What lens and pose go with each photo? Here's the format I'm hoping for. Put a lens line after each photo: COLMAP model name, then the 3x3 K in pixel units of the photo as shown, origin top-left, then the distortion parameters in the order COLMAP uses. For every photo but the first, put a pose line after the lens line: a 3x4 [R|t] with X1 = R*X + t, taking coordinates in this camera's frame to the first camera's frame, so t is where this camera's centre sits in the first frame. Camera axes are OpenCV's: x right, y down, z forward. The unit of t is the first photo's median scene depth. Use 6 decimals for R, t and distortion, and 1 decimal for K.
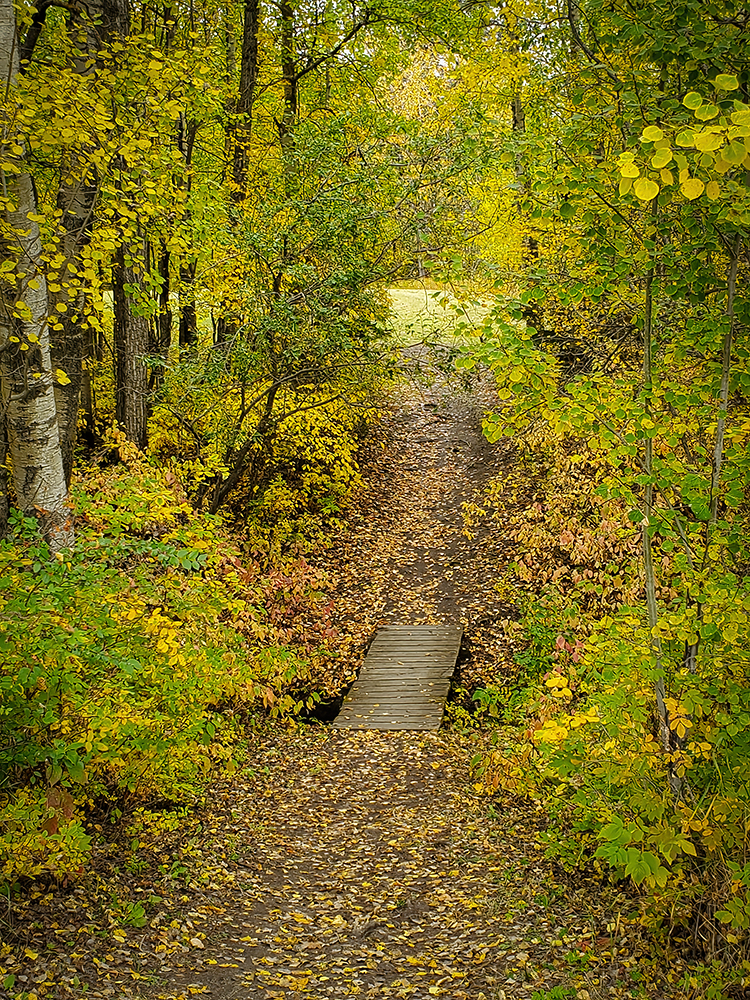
lens RADIAL K [[801.5, 0, 376.5], [0, 801.5, 500.3], [0, 0, 1]] dist [-0.000328, -0.000203]
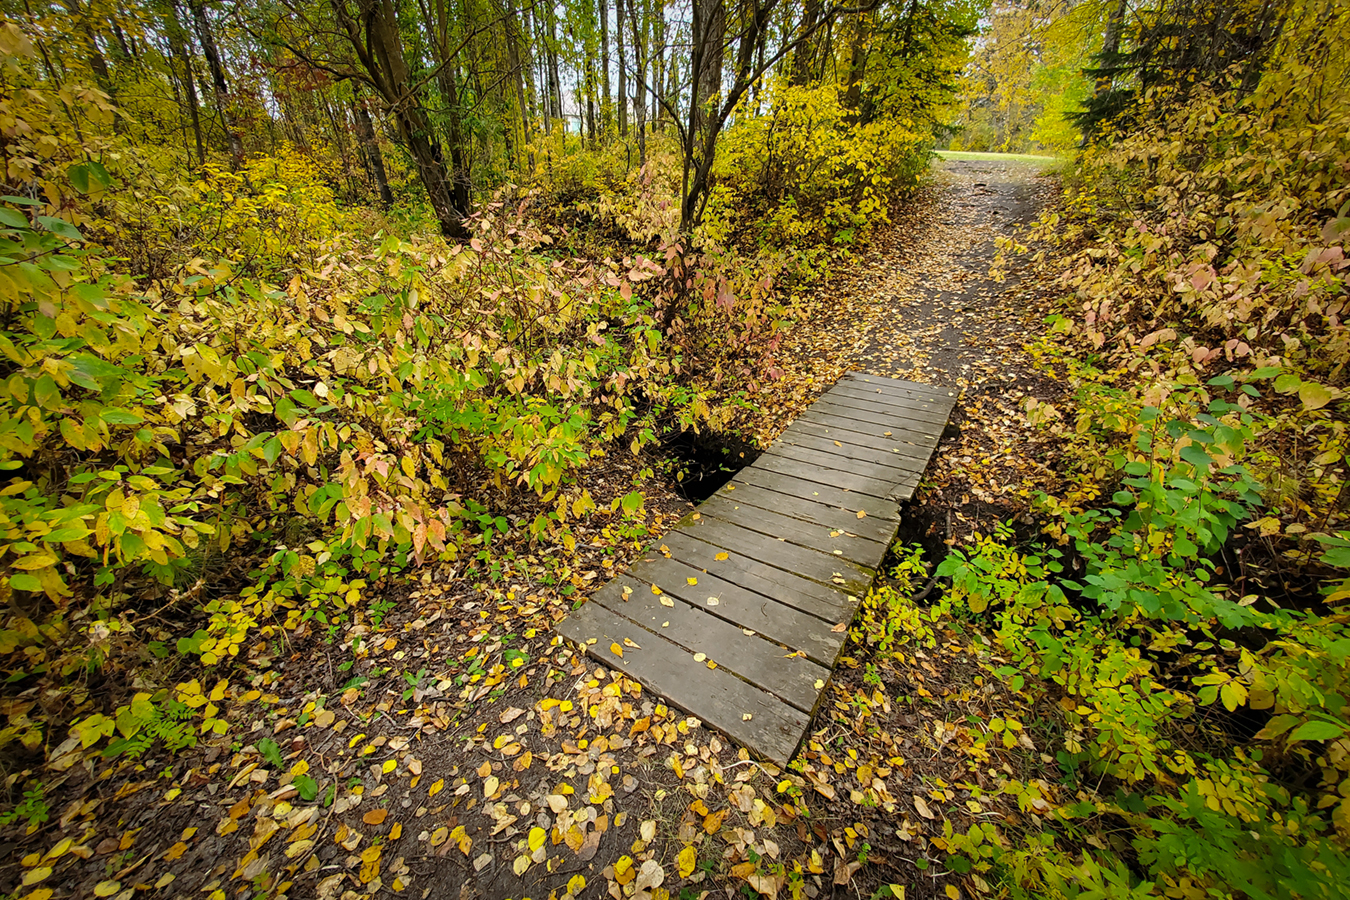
lens RADIAL K [[513.1, 0, 676.5], [0, 513.1, 440.1], [0, 0, 1]] dist [0.000916, 0.000017]
pose [[0.912673, 0.209760, -0.350755, 0.040128], [-0.075588, 0.930070, 0.359523, 0.041740], [0.401640, -0.301614, 0.864705, 0.418183]]
